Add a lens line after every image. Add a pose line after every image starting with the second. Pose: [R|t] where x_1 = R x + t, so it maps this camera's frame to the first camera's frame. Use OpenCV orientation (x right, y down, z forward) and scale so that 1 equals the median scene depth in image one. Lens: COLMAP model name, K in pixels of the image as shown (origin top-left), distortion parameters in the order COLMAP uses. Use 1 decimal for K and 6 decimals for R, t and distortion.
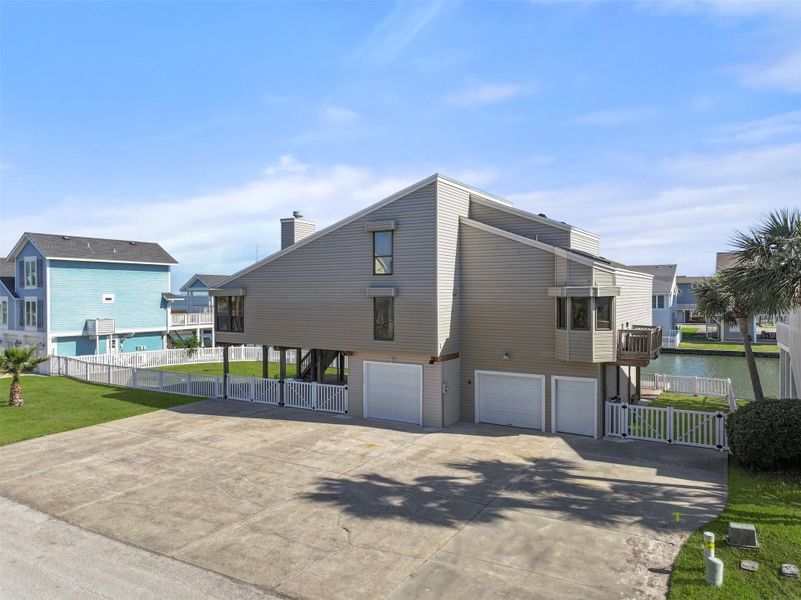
lens RADIAL K [[561.0, 0, 401.8], [0, 561.0, 299.0], [0, 0, 1]] dist [0.005903, 0.001268]
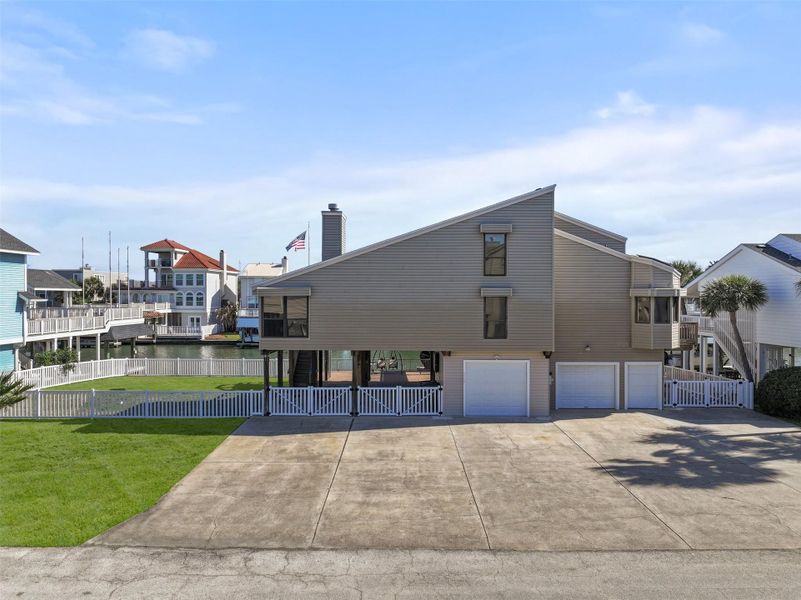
lens RADIAL K [[561.0, 0, 401.9], [0, 561.0, 300.1], [0, 0, 1]] dist [0.005903, 0.001268]
pose [[0.859375, -0.004620, 0.511325, -0.752861], [0.002839, 0.999987, 0.004263, -0.002766], [-0.511338, -0.002211, 0.859377, 0.208264]]
